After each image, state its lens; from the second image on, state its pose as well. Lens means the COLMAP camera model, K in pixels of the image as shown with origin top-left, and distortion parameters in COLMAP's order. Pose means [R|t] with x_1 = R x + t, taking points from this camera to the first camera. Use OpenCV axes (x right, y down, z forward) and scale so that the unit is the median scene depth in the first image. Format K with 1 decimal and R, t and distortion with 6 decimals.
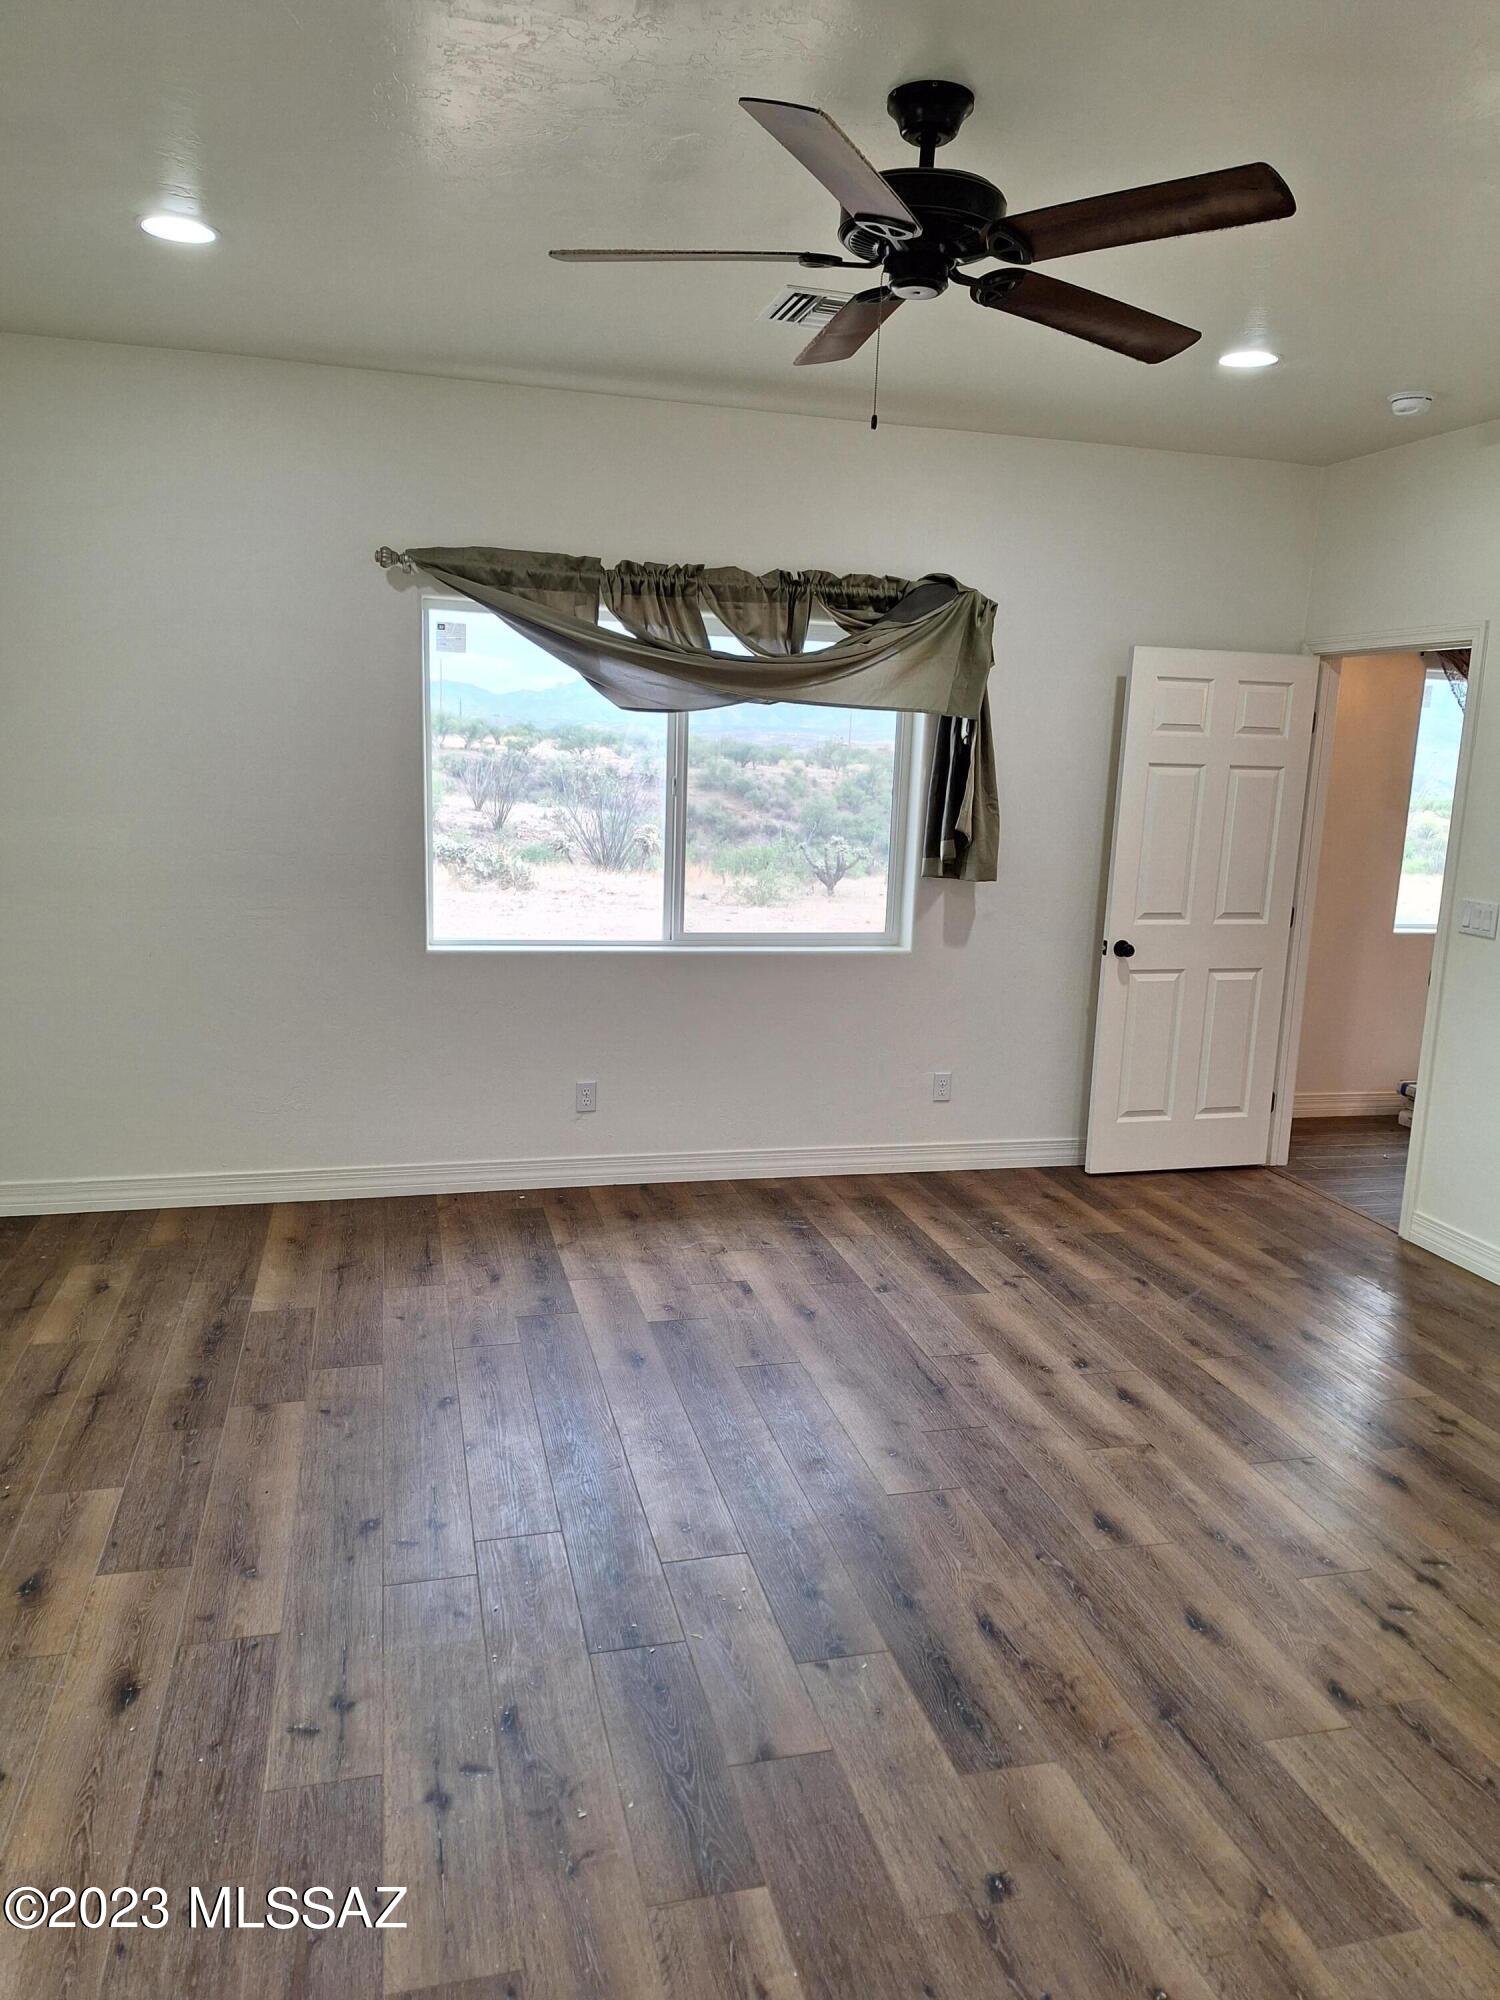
lens RADIAL K [[1360.6, 0, 745.9], [0, 1360.6, 989.0], [0, 0, 1]] dist [-0.031027, -0.002910]
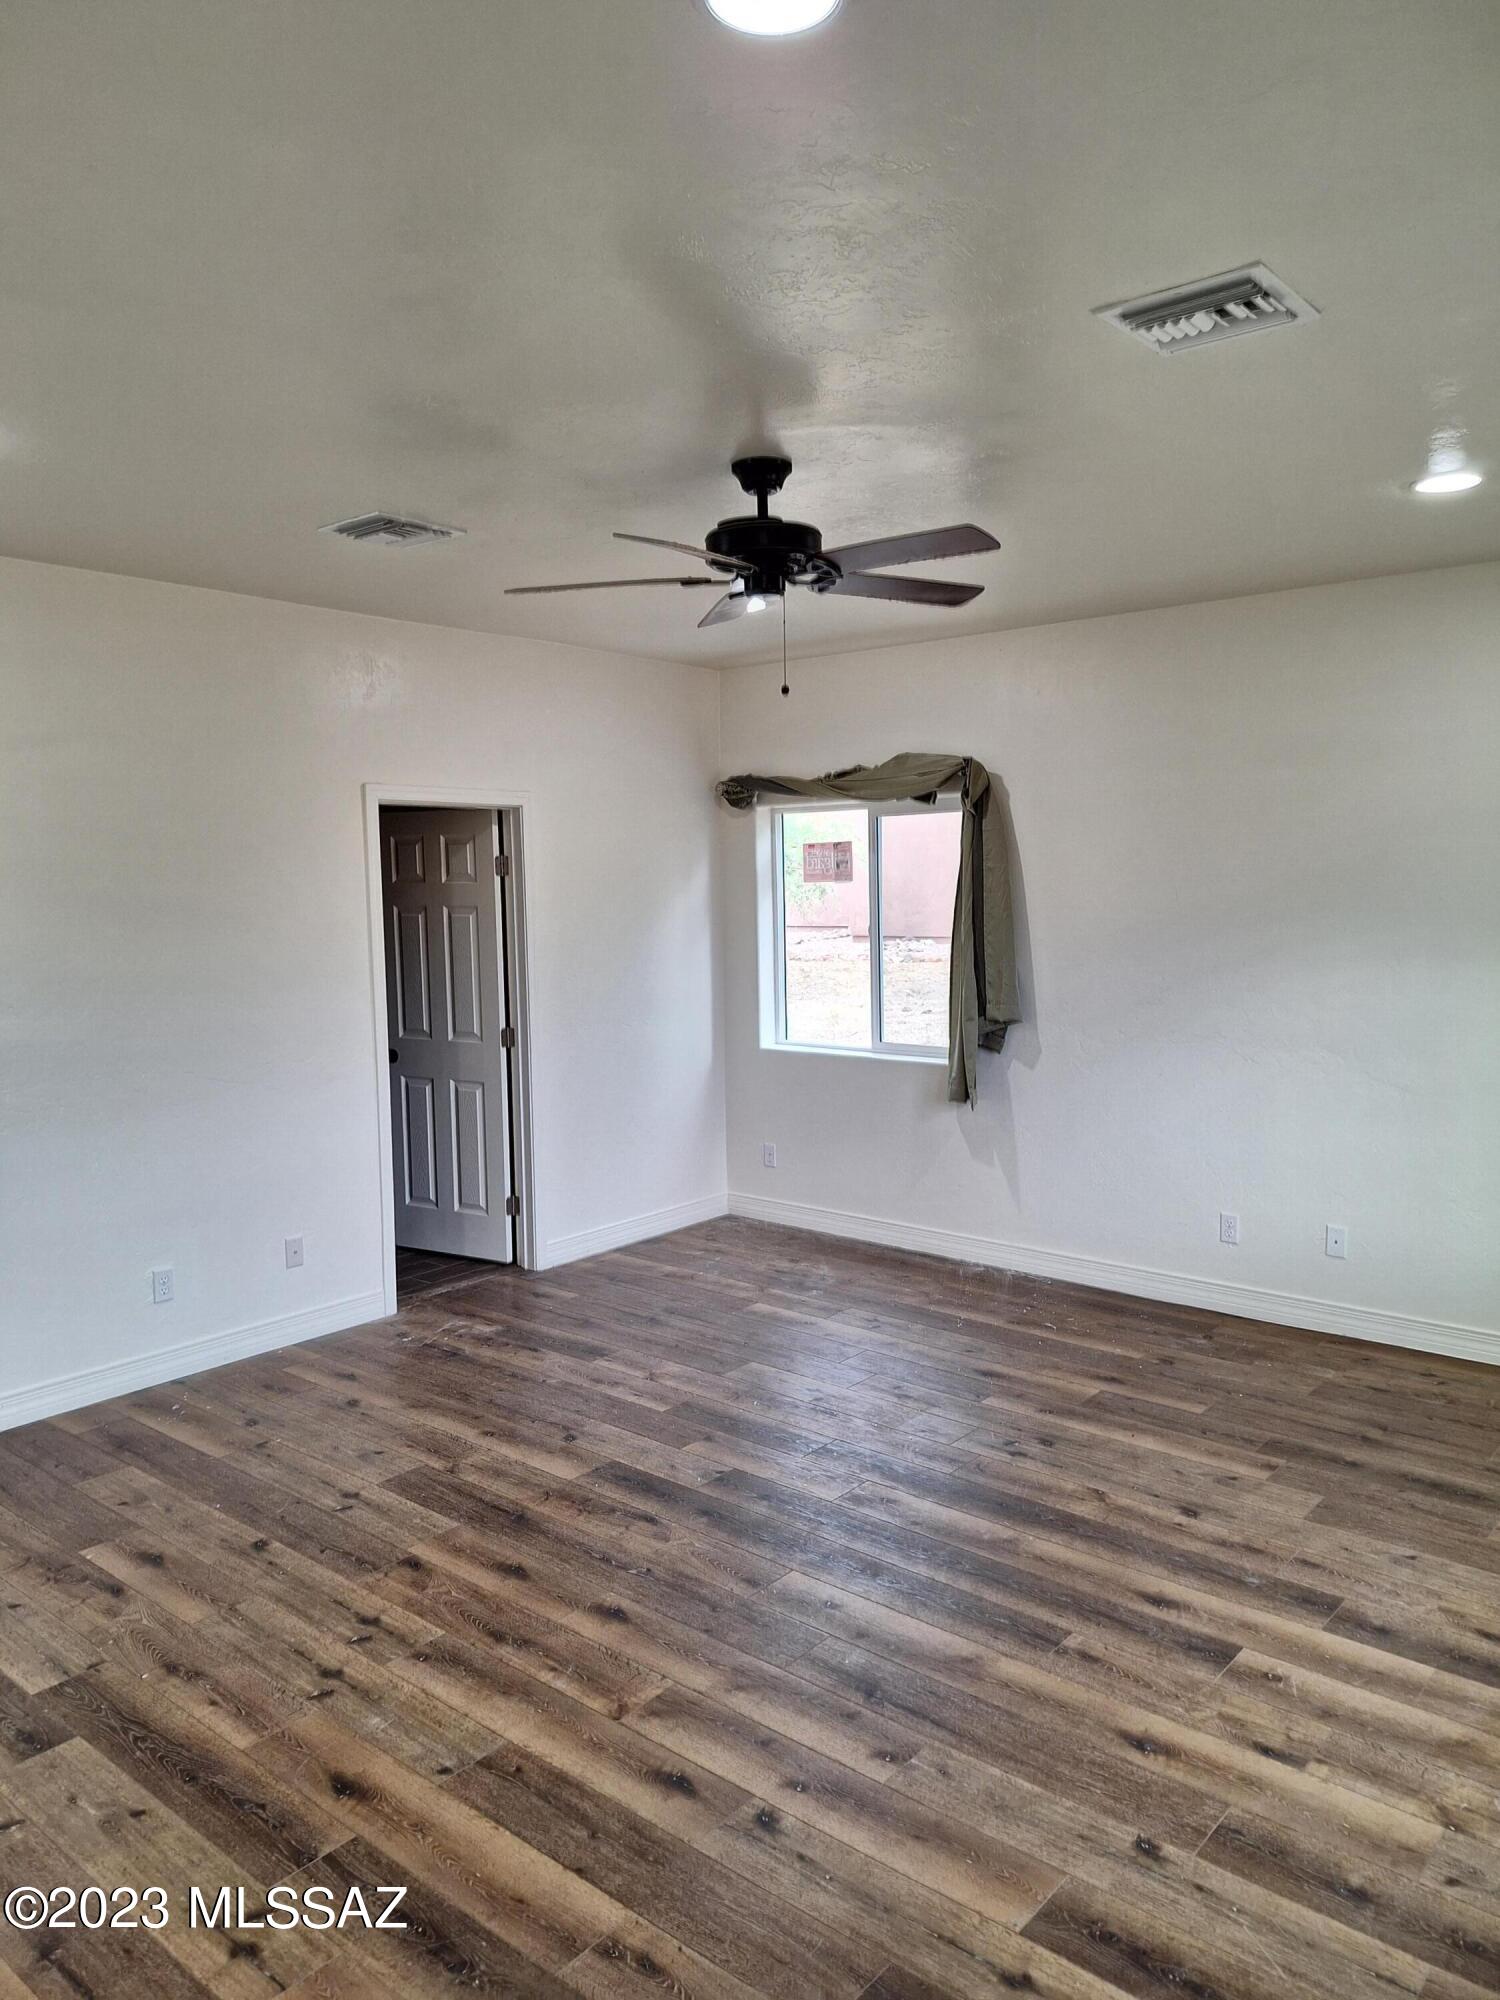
lens RADIAL K [[1392.7, 0, 750.0], [0, 1392.7, 1000.0], [0, 0, 1]] dist [-0.000668, -0.097733]
pose [[-0.811423, 0.032422, -0.583560, 0.833492], [-0.120961, 0.967527, 0.221948, -0.355484], [0.571806, 0.250682, -0.781151, 1.851699]]
